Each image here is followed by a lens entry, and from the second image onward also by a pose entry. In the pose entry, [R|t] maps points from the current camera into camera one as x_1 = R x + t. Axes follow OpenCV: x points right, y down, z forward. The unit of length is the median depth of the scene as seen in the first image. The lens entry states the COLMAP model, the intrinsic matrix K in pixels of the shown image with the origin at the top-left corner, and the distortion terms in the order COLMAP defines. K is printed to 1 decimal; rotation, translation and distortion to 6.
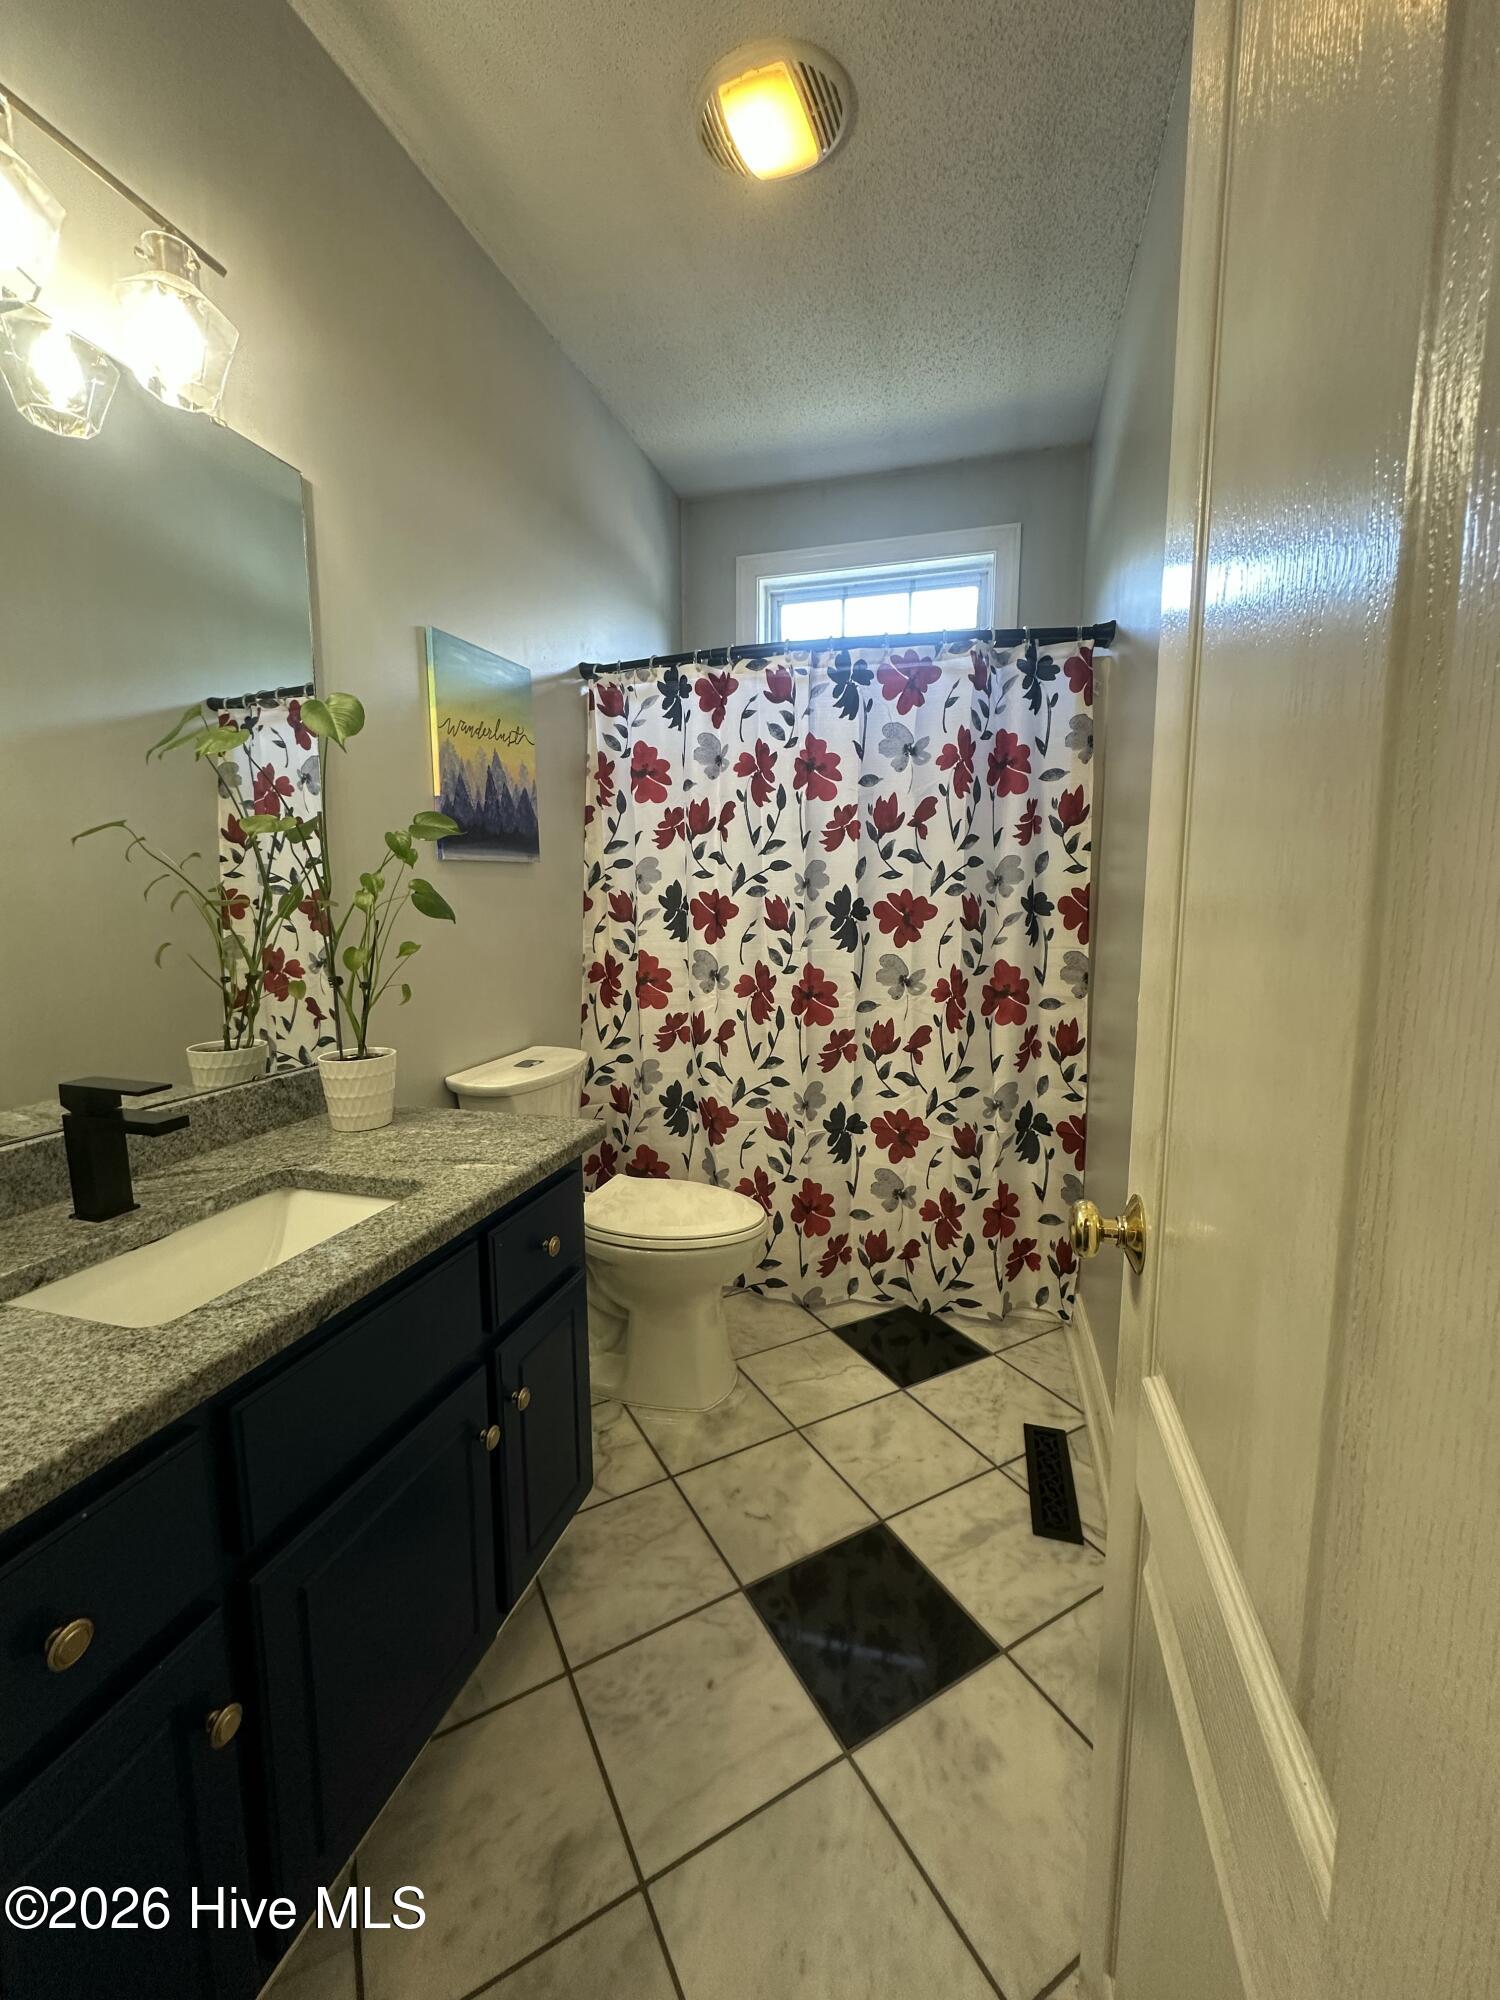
lens RADIAL K [[802.0, 0, 751.5], [0, 802.0, 994.9], [0, 0, 1]] dist [-0.007399, 0.001264]
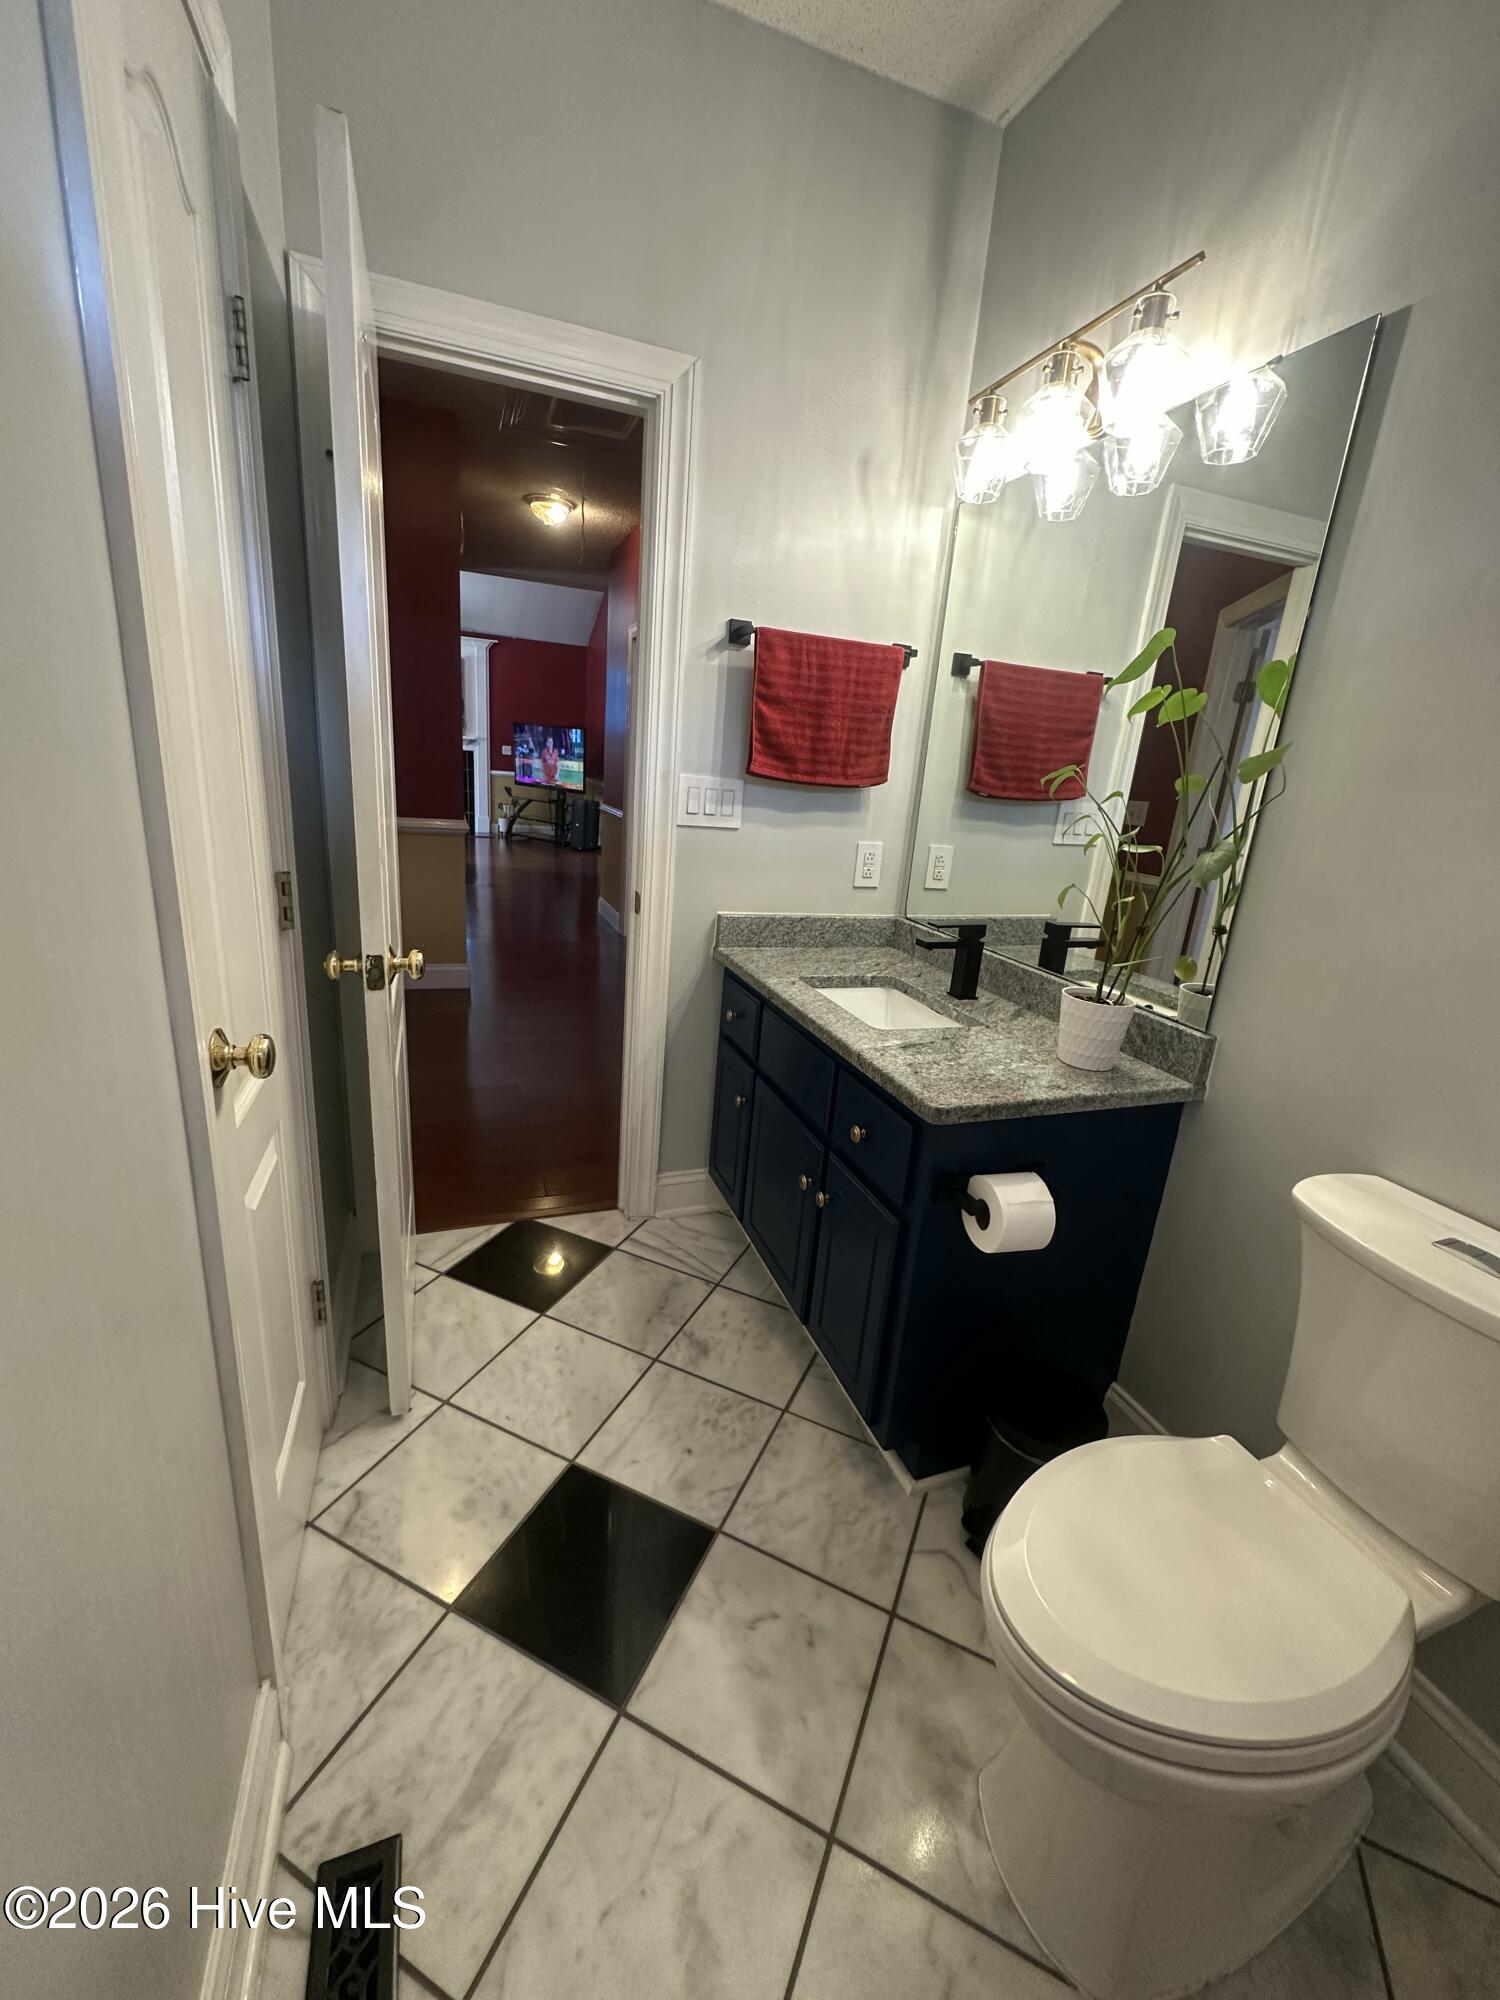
lens RADIAL K [[802.0, 0, 746.6], [0, 802.0, 1002.0], [0, 0, 1]] dist [-0.007399, 0.001264]
pose [[-0.805254, 0.121025, -0.580447, 0.493546], [-0.139165, 0.913025, 0.383431, -0.262738], [0.576367, 0.389537, -0.718374, 1.593301]]
